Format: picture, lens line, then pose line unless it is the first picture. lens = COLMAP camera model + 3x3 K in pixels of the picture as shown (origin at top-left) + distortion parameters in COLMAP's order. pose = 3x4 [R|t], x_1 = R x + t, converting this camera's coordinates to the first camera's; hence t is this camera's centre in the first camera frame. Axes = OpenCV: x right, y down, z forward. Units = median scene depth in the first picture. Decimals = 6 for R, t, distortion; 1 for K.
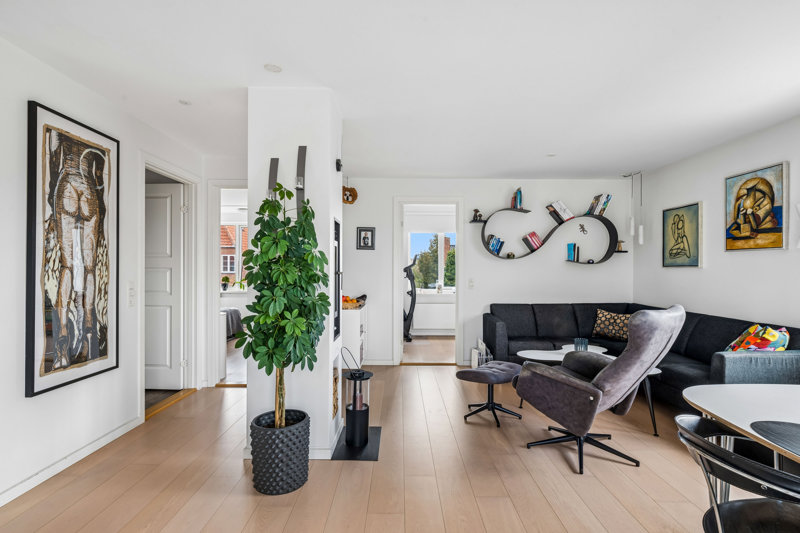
lens RADIAL K [[413.3, 0, 402.8], [0, 413.3, 268.3], [0, 0, 1]] dist [0.002252, 0.000354]
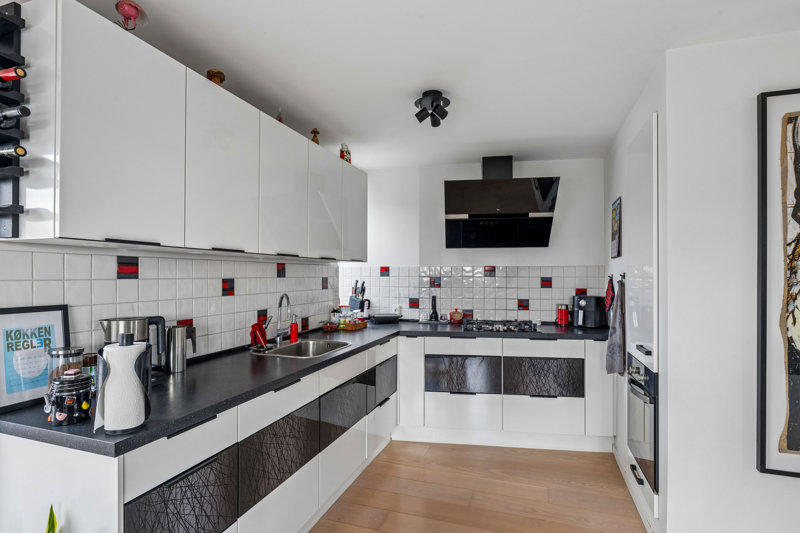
lens RADIAL K [[413.3, 0, 398.8], [0, 413.3, 271.5], [0, 0, 1]] dist [0.002252, 0.000354]
pose [[-0.324510, -0.009830, -0.945831, 0.053392], [-0.001027, 0.999949, -0.010040, -0.048661], [0.945882, -0.002286, -0.324504, 0.497969]]
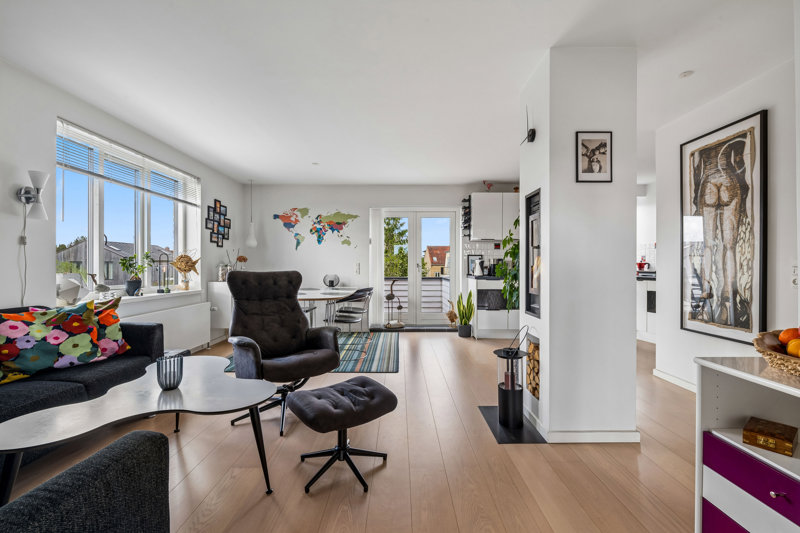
lens RADIAL K [[347.7, 0, 395.3], [0, 347.7, 263.4], [0, 0, 1]] dist [0.001992, -0.000825]
pose [[-0.999939, -0.005332, 0.009708, 0.161362], [-0.005415, 0.999949, -0.008510, 0.059949], [-0.009662, -0.008562, -0.999917, 1.929769]]
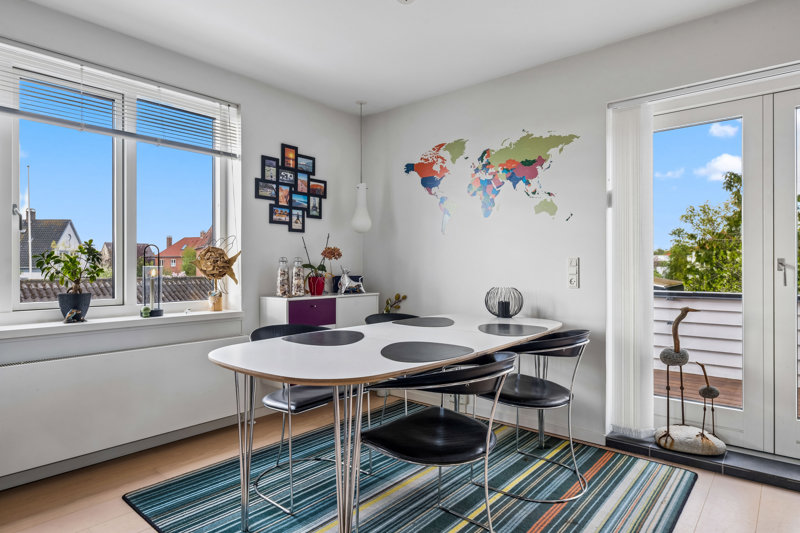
lens RADIAL K [[466.1, 0, 399.2], [0, 466.1, 263.1], [0, 0, 1]] dist [0.002555, 0.000444]
pose [[-0.757704, 0.002397, 0.652594, 0.012358], [-0.002283, 0.999977, -0.006323, 0.059987], [-0.652595, -0.006281, -0.757681, 0.939156]]
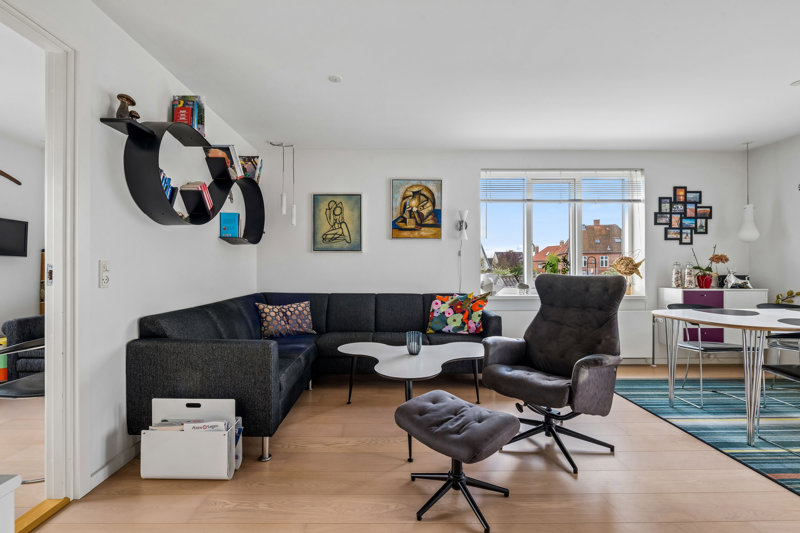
lens RADIAL K [[347.7, 0, 394.4], [0, 347.7, 268.2], [0, 0, 1]] dist [0.001992, -0.000825]
pose [[-0.015081, -0.002874, 0.999882, -0.332535], [0.000508, 0.999996, 0.002882, 0.057141], [-0.999886, 0.000552, -0.015079, 1.360481]]
